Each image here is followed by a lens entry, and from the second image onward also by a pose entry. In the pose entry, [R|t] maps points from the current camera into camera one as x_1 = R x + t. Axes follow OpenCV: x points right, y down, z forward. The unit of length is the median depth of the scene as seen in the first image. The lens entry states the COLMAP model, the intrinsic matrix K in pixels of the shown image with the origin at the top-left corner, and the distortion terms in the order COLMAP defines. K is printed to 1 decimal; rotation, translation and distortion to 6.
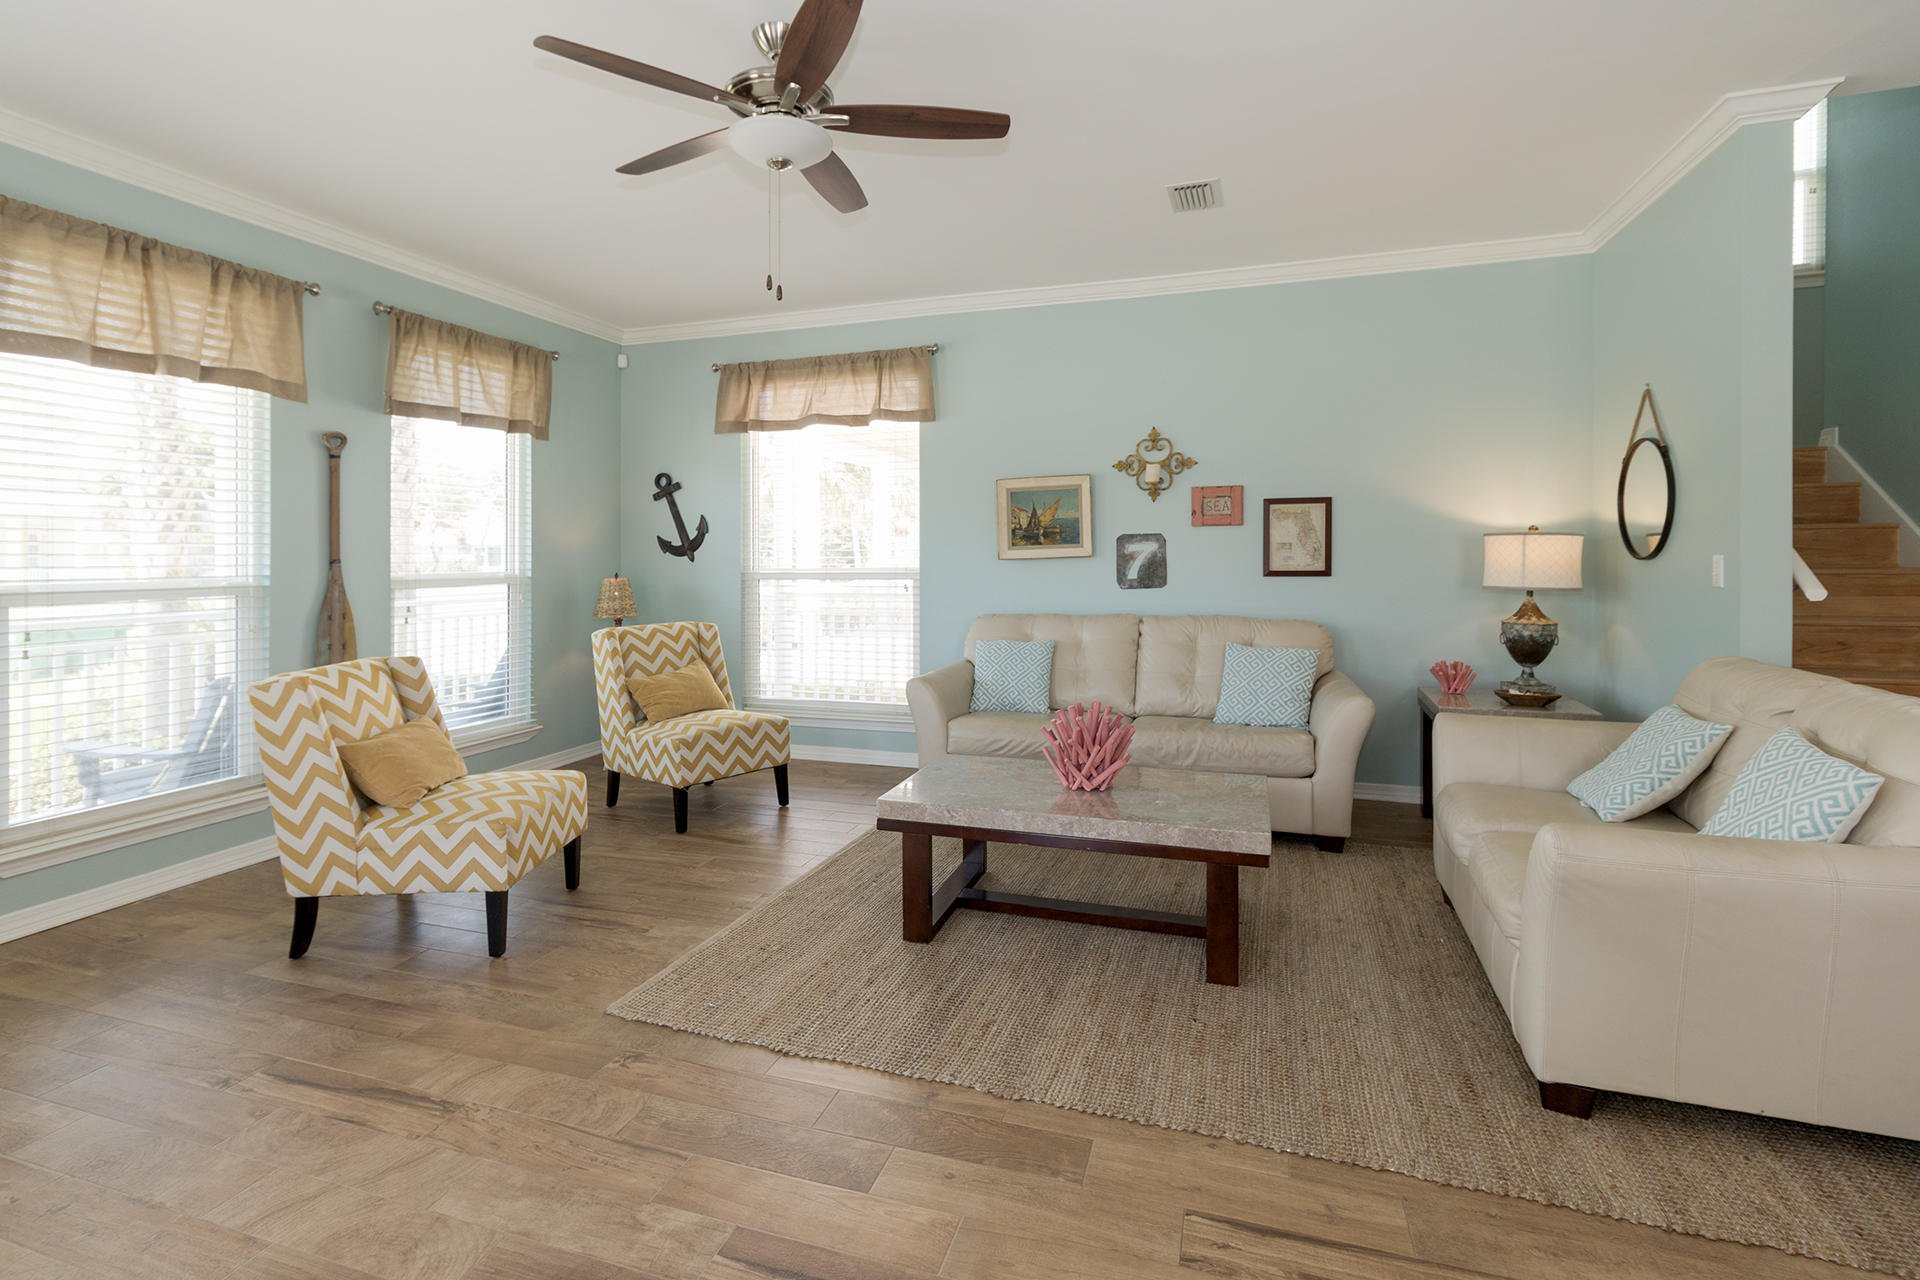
lens RADIAL K [[1000.4, 0, 1032.7], [0, 1000.4, 566.8], [0, 0, 1]] dist [0.000192, 0.001680]
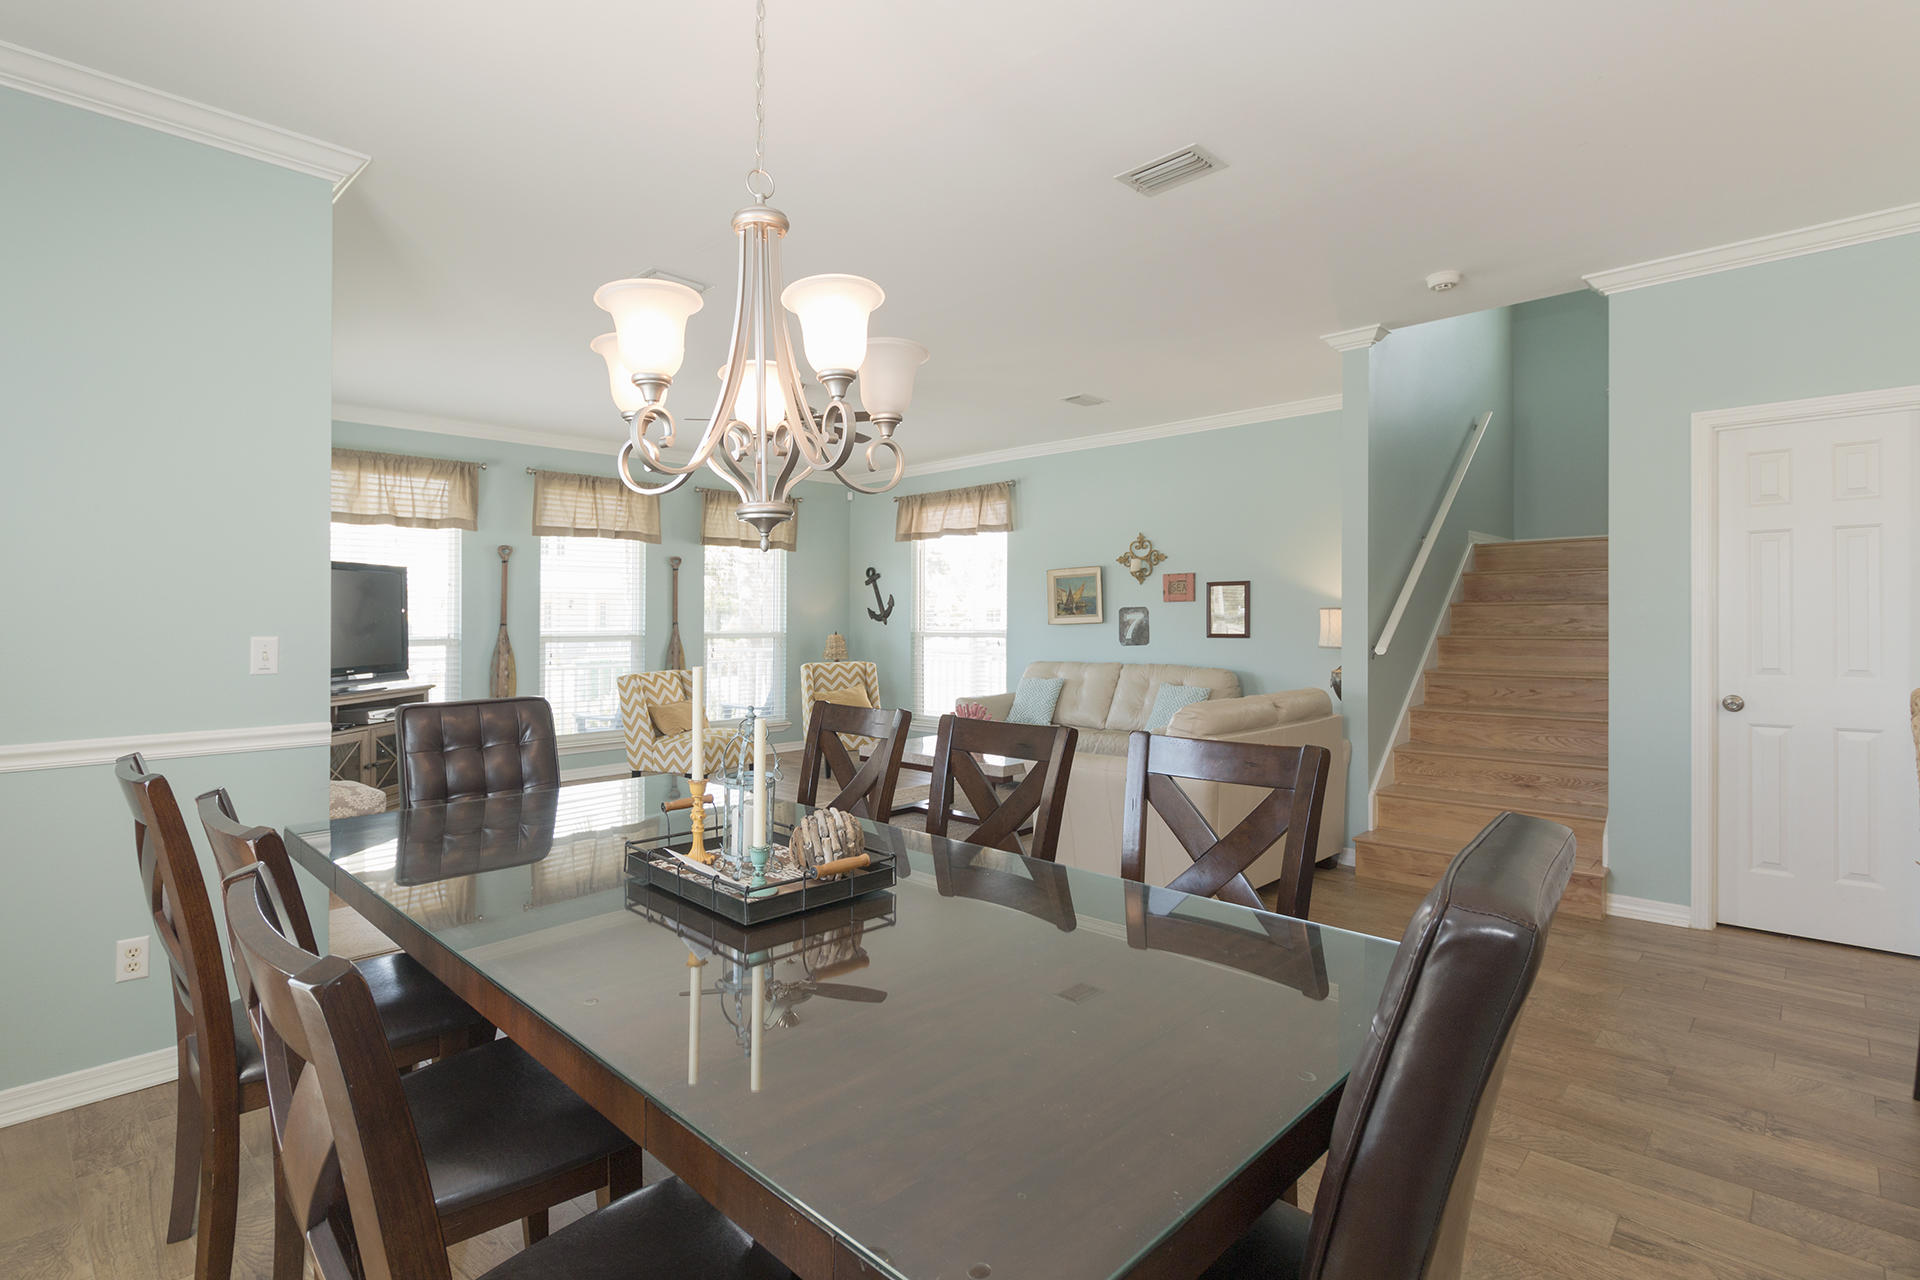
lens RADIAL K [[1006.5, 0, 952.0], [0, 1006.5, 626.2], [0, 0, 1]] dist [-0.001866, -0.003846]
pose [[0.898982, 0.006576, -0.437937, 0.528651], [-0.008260, 0.999964, -0.001940, -0.000787], [0.437909, 0.005361, 0.899004, -0.427141]]
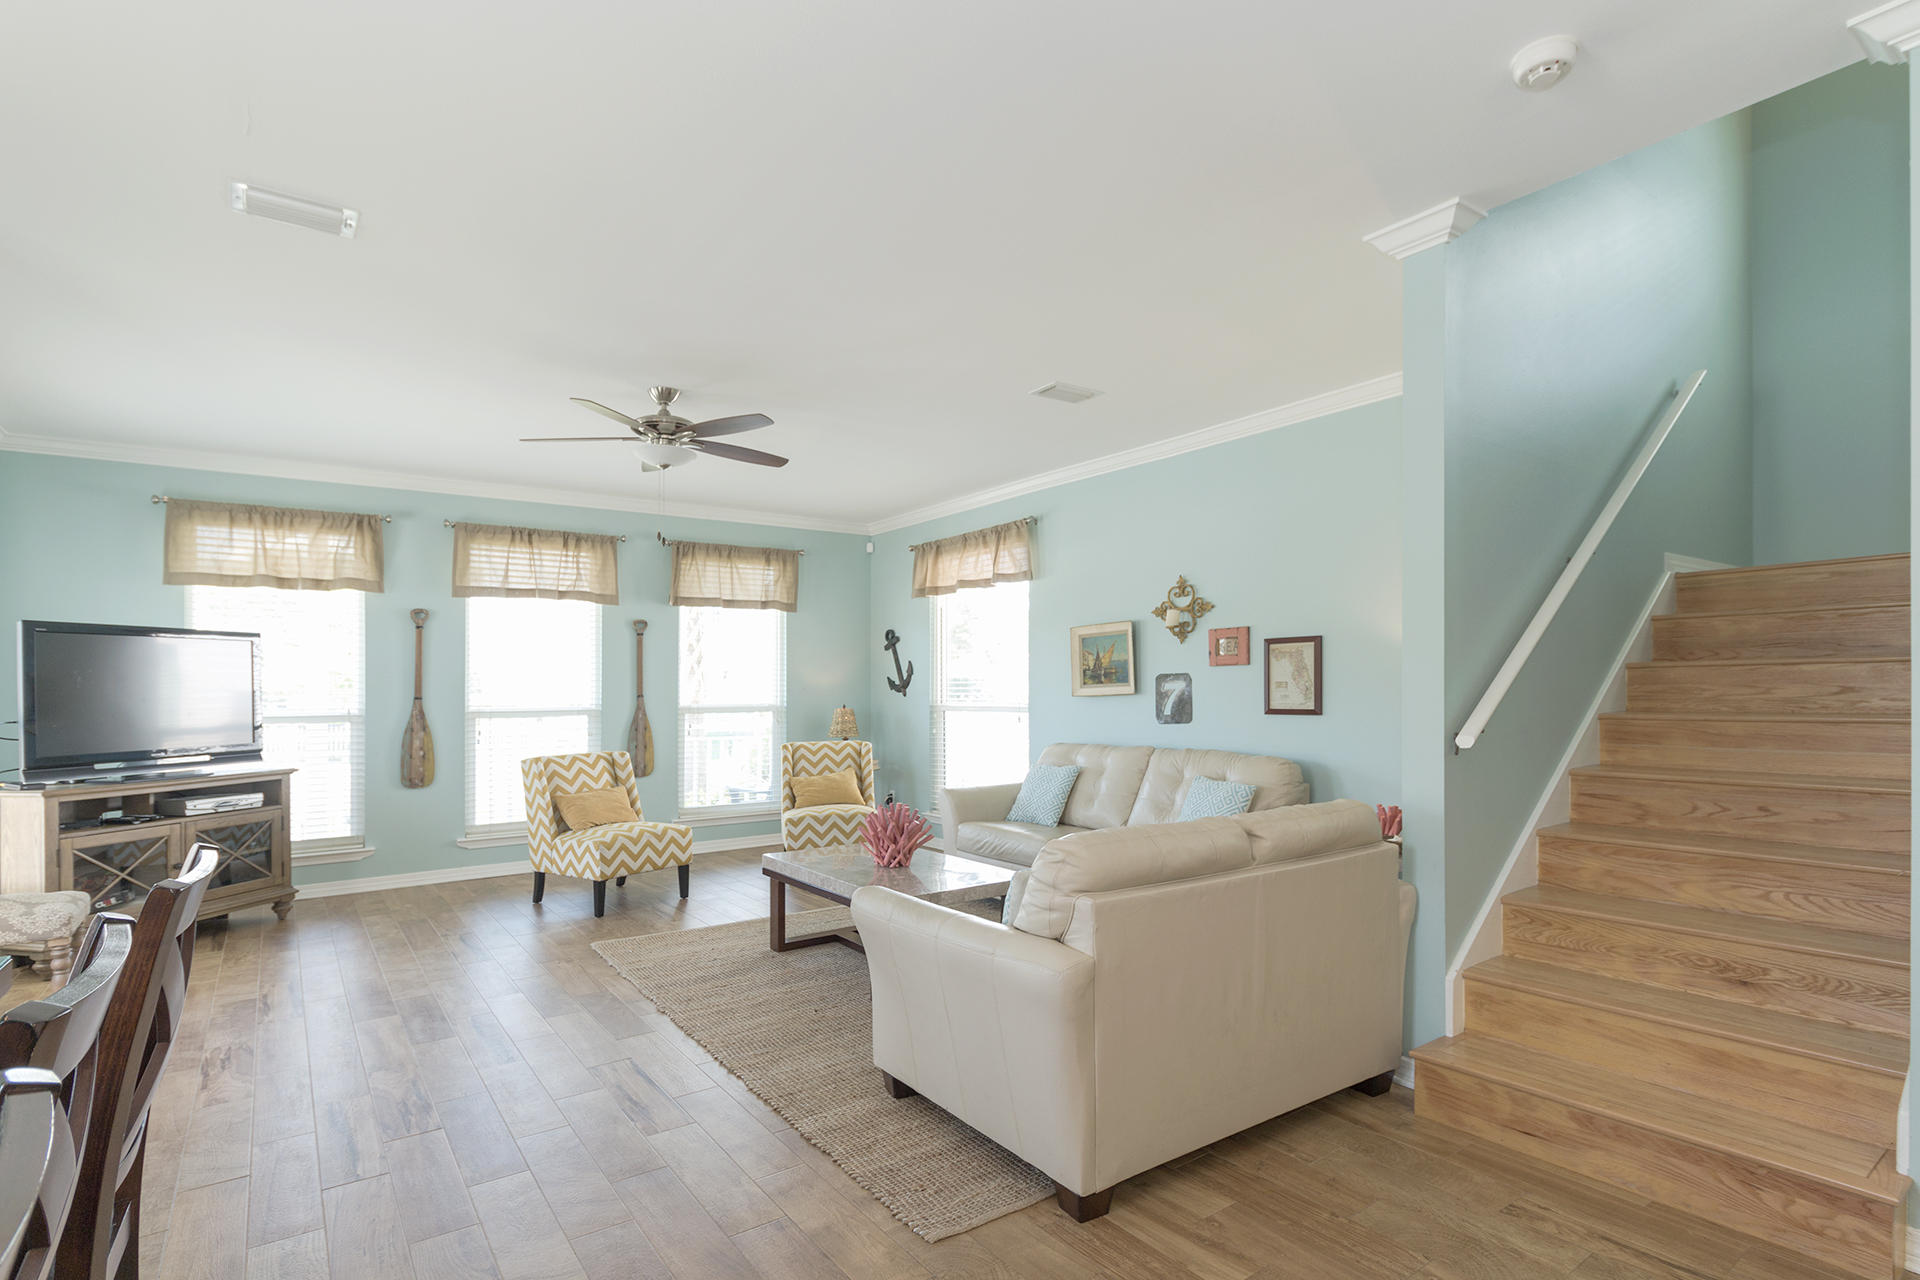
lens RADIAL K [[1006.5, 0, 890.1], [0, 1006.5, 697.8], [0, 0, 1]] dist [-0.001866, -0.003846]
pose [[0.779464, 0.005699, -0.626422, 0.580069], [-0.005760, 0.999982, 0.001930, -0.007174], [0.626421, 0.002104, 0.779482, -0.049982]]
